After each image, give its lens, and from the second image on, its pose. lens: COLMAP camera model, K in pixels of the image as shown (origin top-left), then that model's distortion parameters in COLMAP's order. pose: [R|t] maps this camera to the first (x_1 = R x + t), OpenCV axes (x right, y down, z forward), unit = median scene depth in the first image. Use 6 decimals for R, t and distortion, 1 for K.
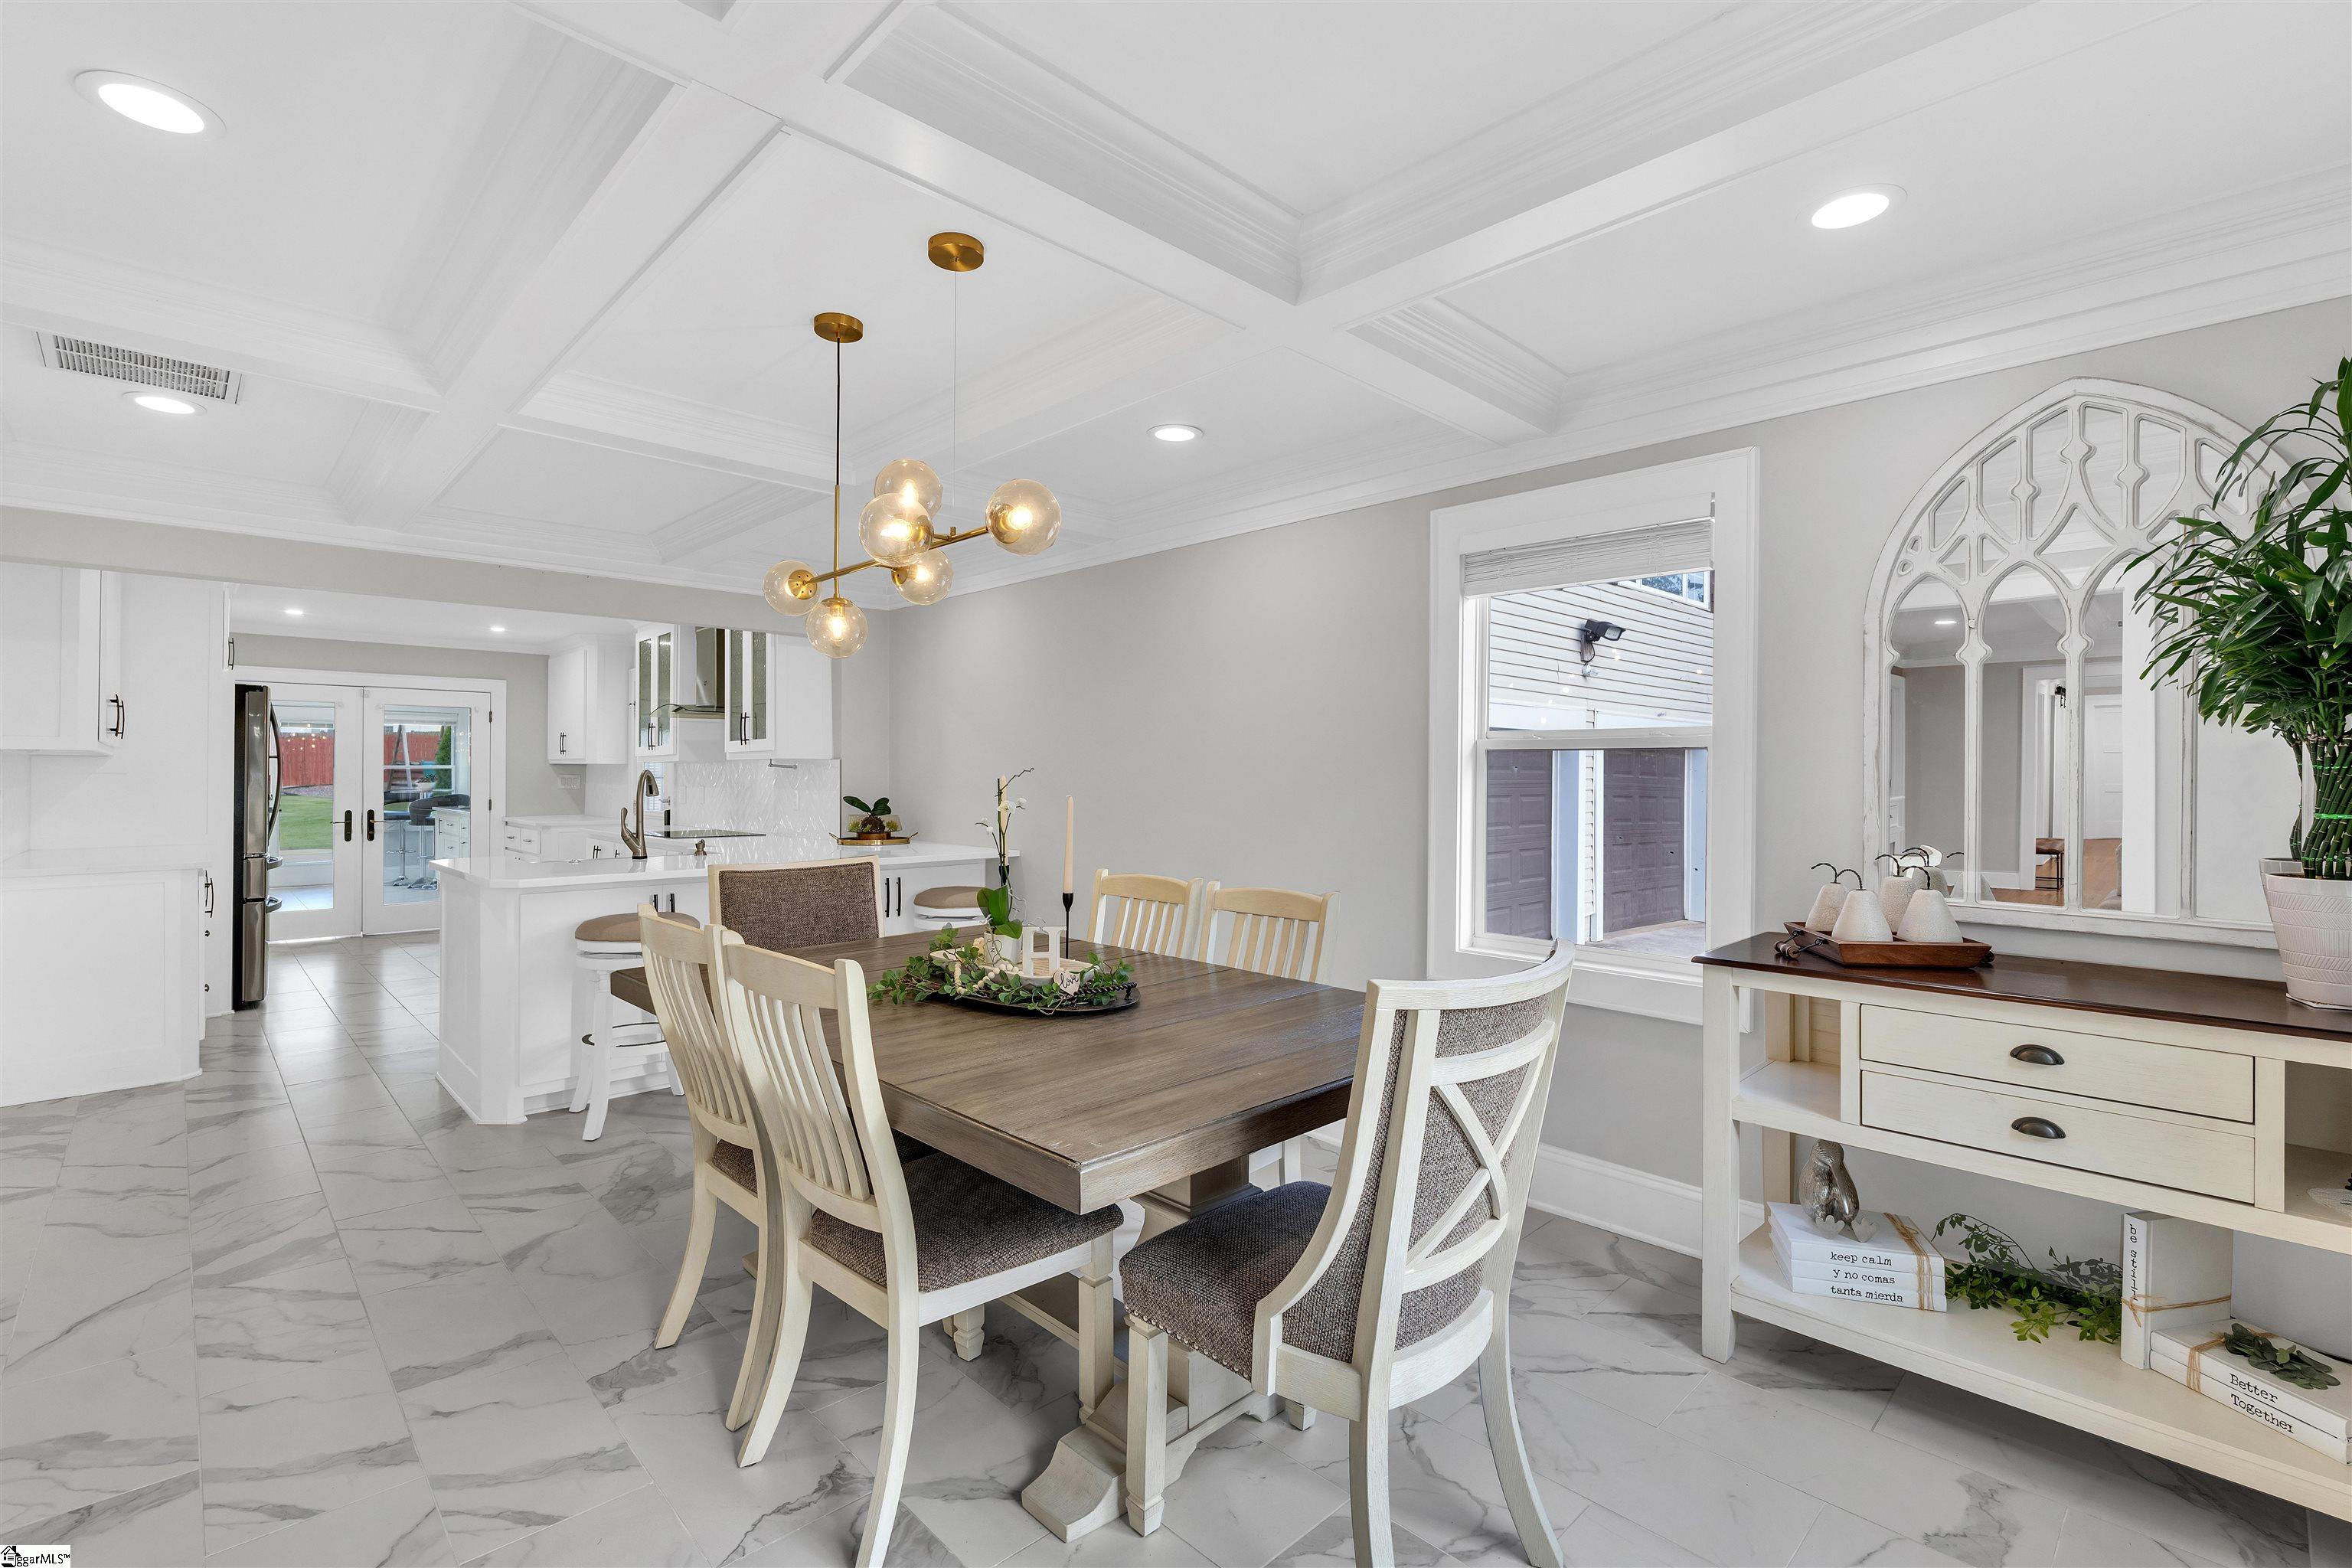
lens RADIAL K [[1049.1, 0, 1210.0], [0, 1049.1, 777.2], [0, 0, 1]] dist [-0.005295, -0.000311]
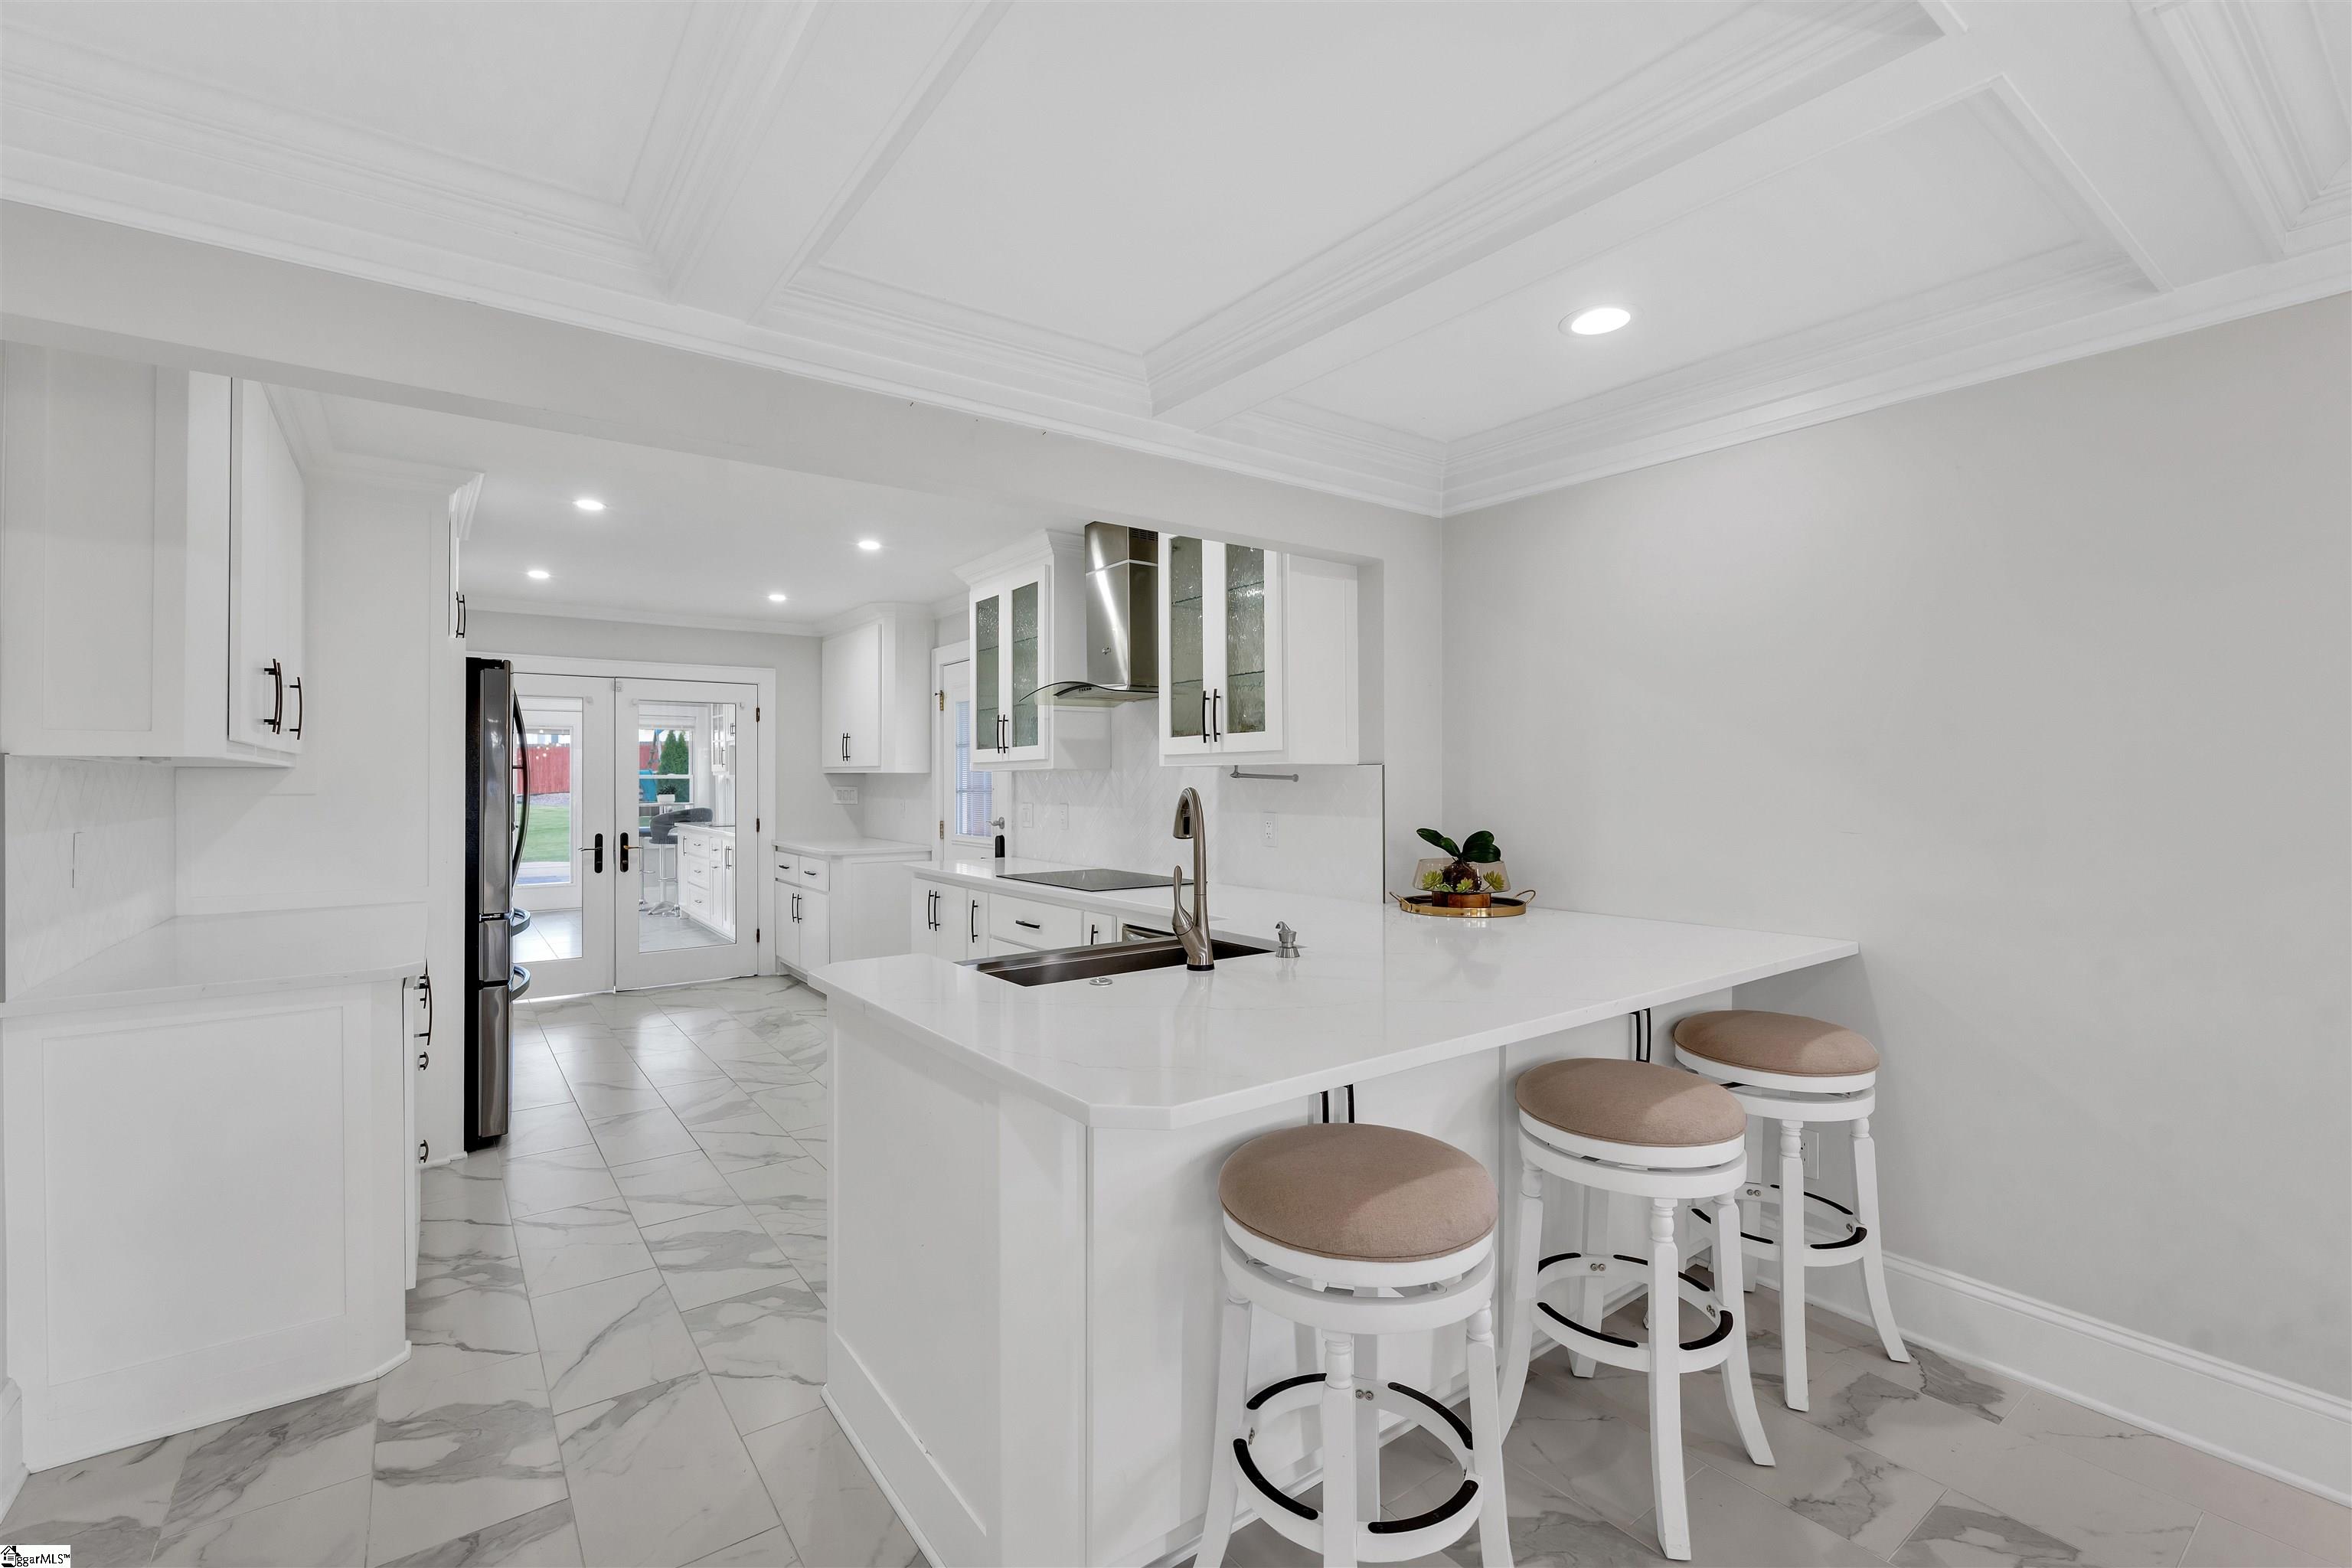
lens RADIAL K [[1049.1, 0, 1201.1], [0, 1049.1, 779.2], [0, 0, 1]] dist [-0.005295, -0.000311]
pose [[0.989841, -0.004497, -0.142105, -0.340019], [0.004329, 0.999990, -0.001496, -0.007993], [0.142110, 0.000866, 0.989850, 0.367598]]
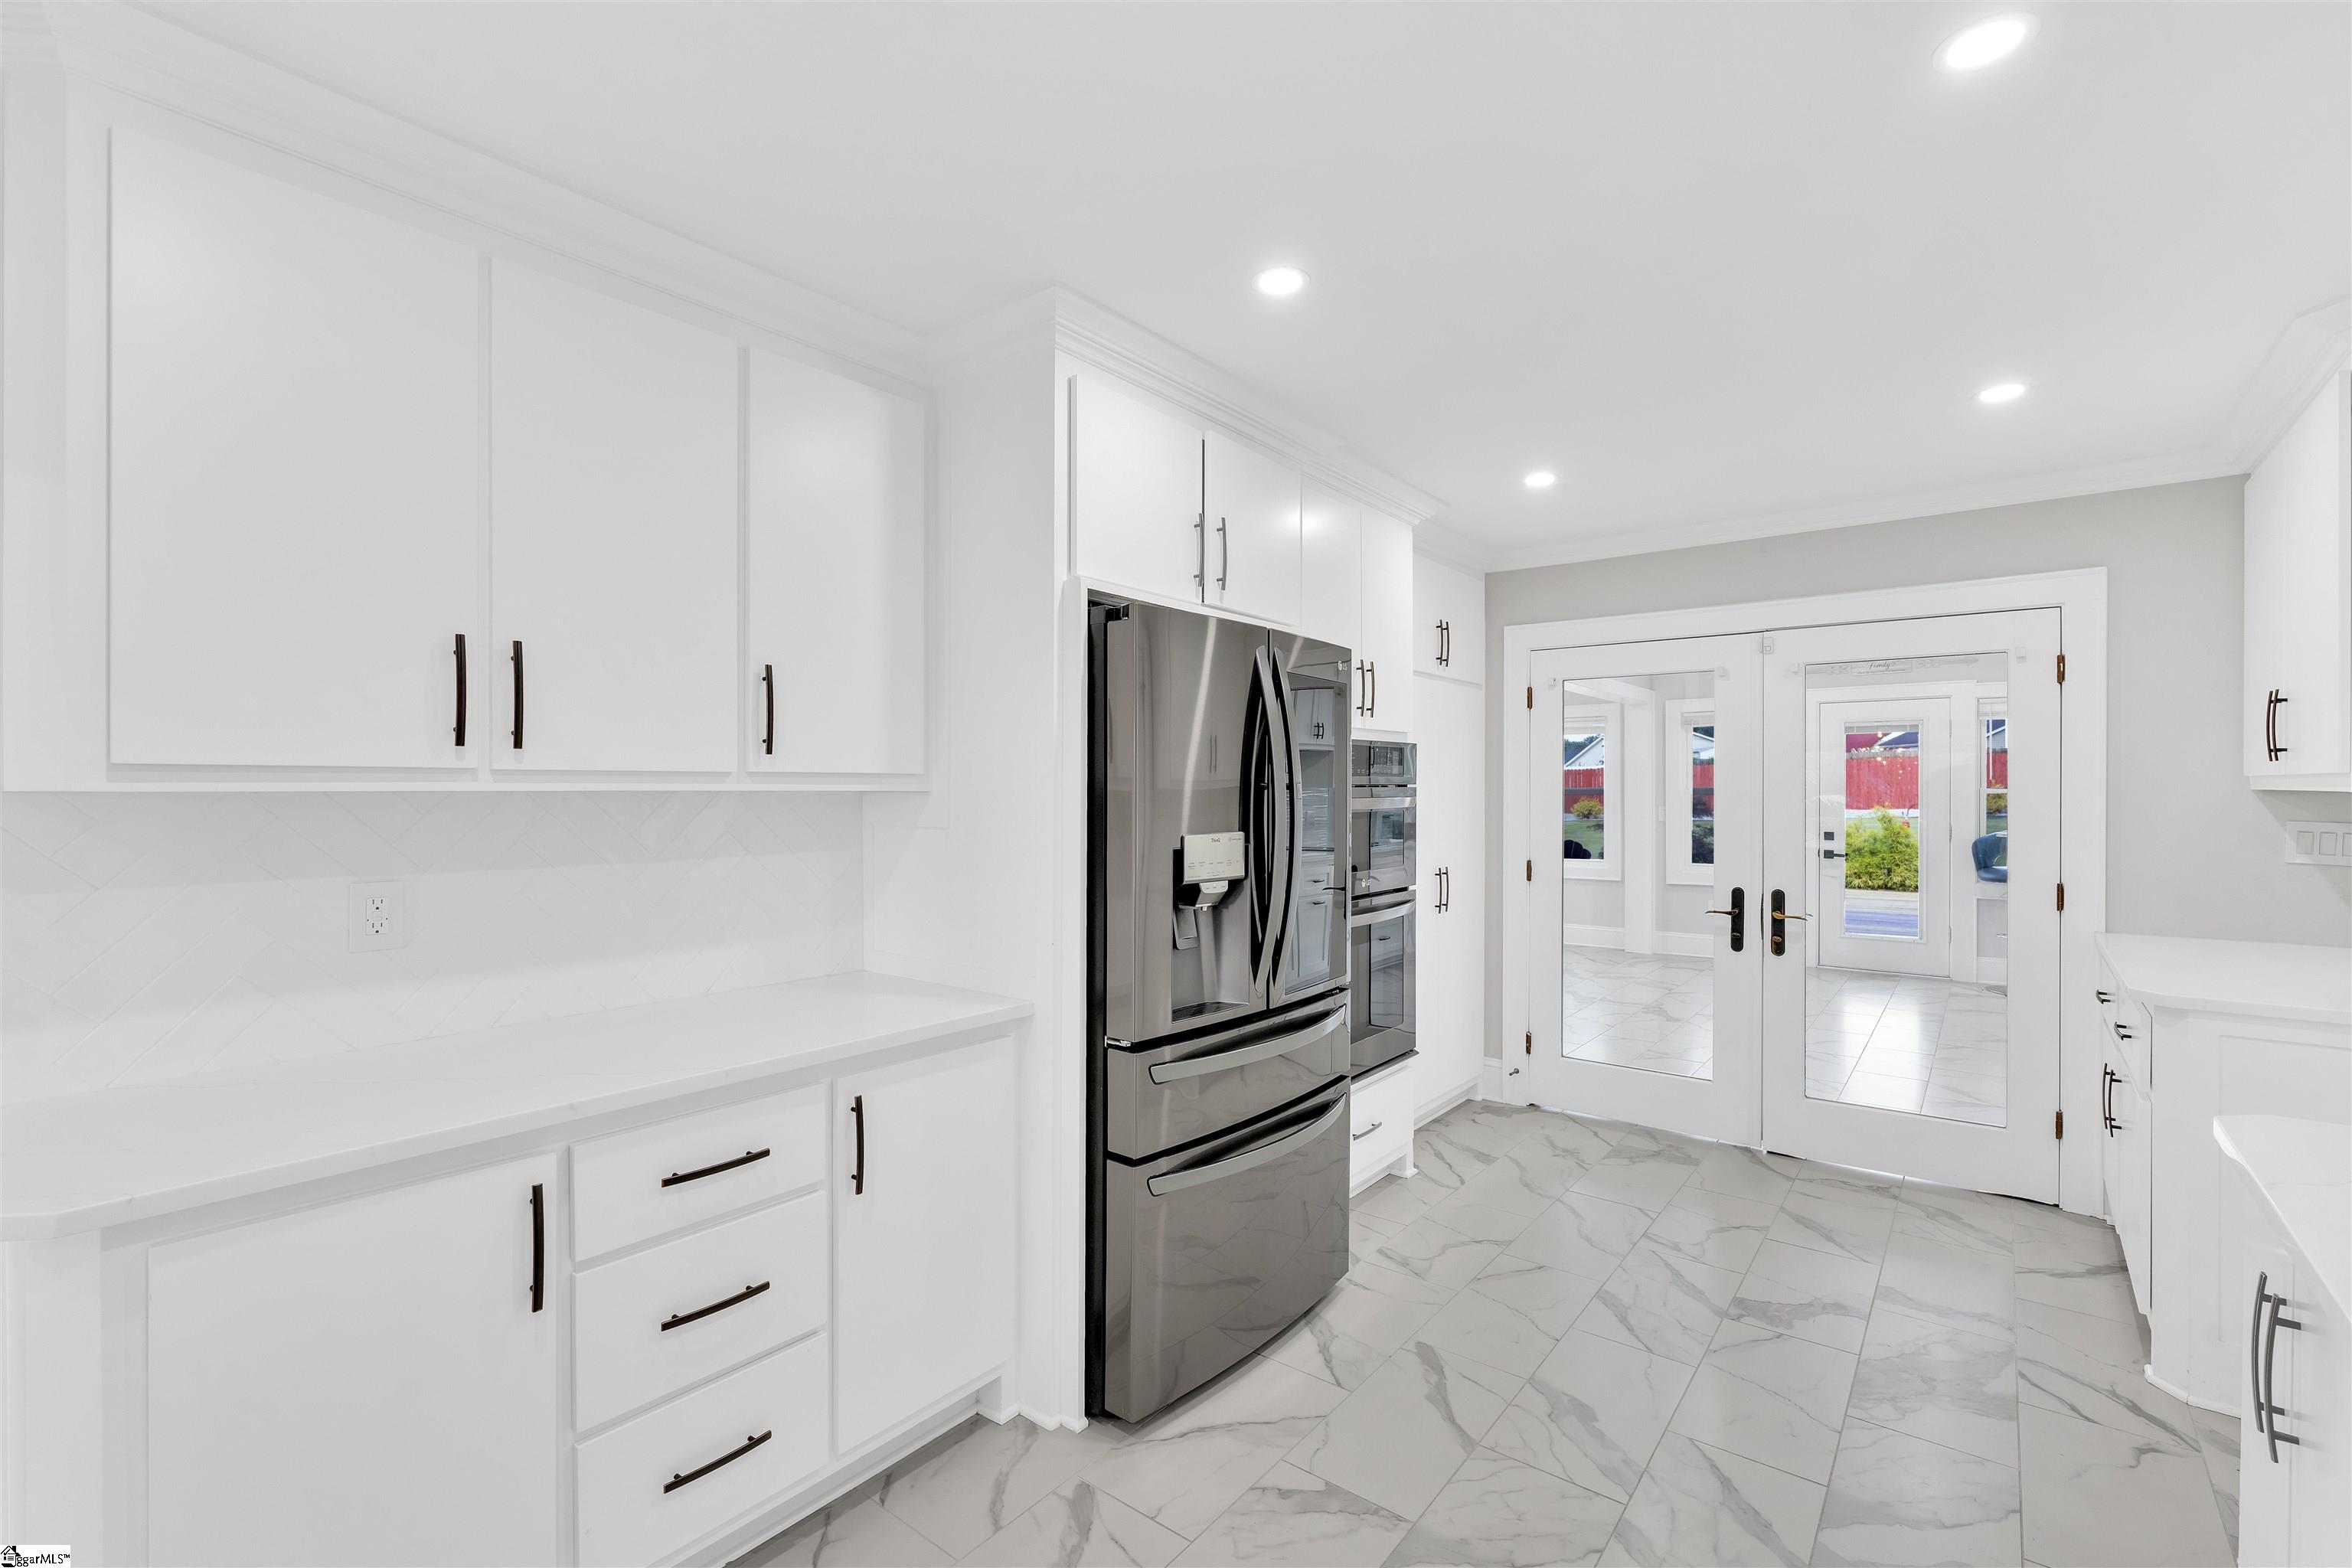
lens RADIAL K [[1049.1, 0, 1198.1], [0, 1049.1, 796.0], [0, 0, 1]] dist [-0.005295, -0.000311]
pose [[0.119695, 0.008133, -0.992777, -0.479402], [-0.003400, 0.999964, 0.007782, -0.017789], [0.992805, 0.002444, 0.119718, 0.890528]]
